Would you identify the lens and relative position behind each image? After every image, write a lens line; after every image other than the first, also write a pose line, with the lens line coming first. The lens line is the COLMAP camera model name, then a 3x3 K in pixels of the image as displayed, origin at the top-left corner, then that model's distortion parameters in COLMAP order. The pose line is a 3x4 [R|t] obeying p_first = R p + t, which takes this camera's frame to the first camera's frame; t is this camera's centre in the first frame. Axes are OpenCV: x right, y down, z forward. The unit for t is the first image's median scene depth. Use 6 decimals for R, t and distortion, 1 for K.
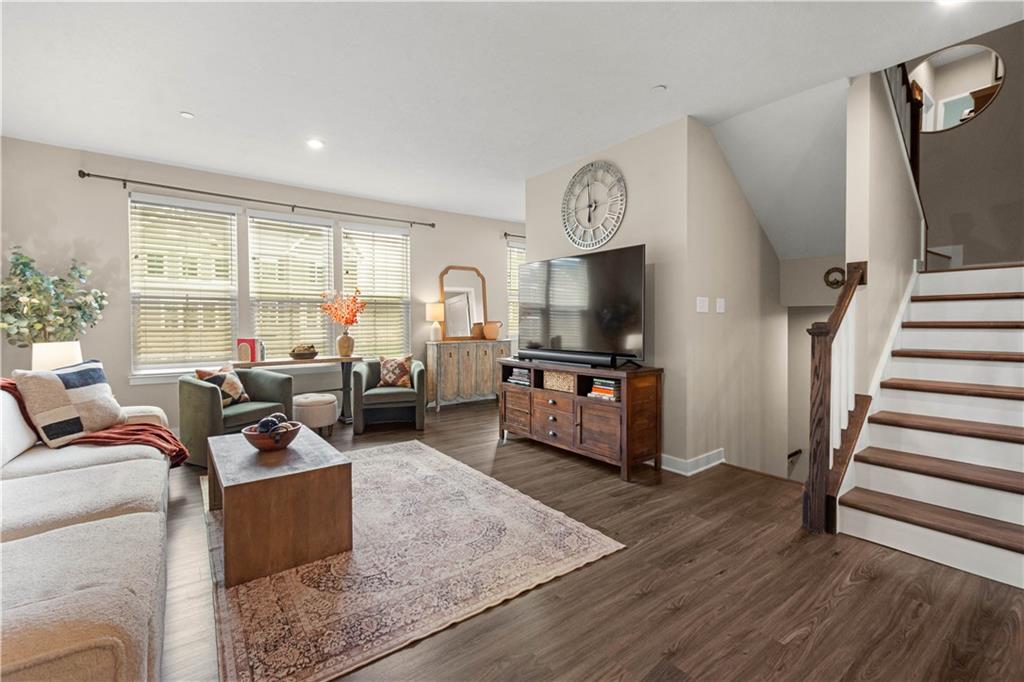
lens RADIAL K [[450.7, 0, 515.2], [0, 450.7, 325.6], [0, 0, 1]] dist [0.007022, -0.002007]
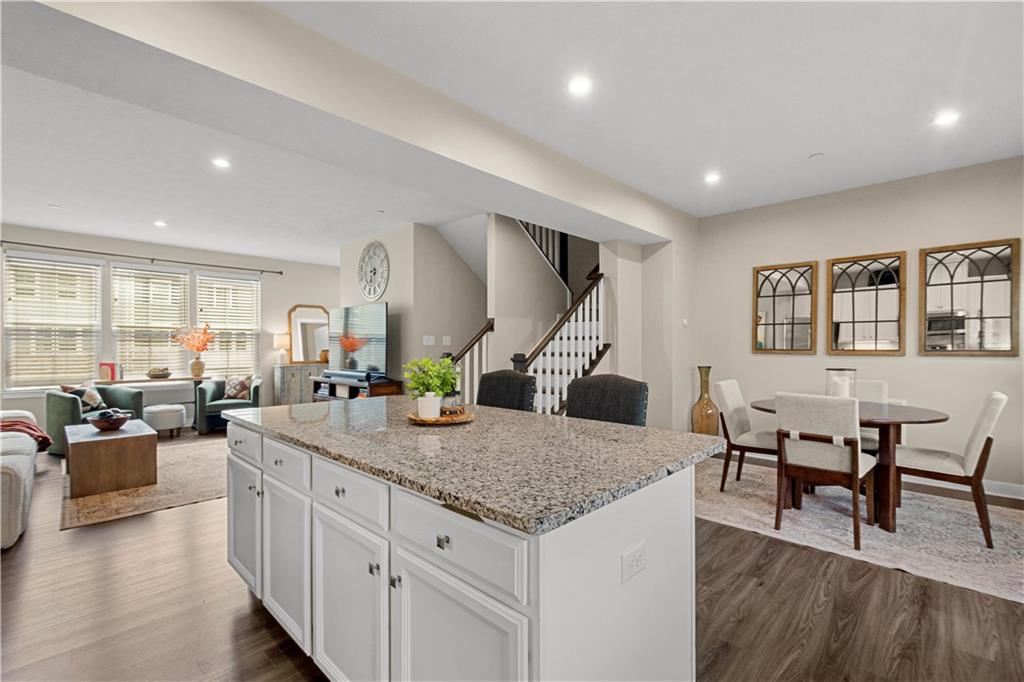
lens RADIAL K [[450.7, 0, 516.3], [0, 450.7, 345.1], [0, 0, 1]] dist [0.007022, -0.002007]
pose [[0.988007, 0.004579, 0.154341, 0.382161], [-0.002993, 0.999940, -0.010503, -0.011714], [-0.154380, 0.009915, 0.987962, -0.488616]]
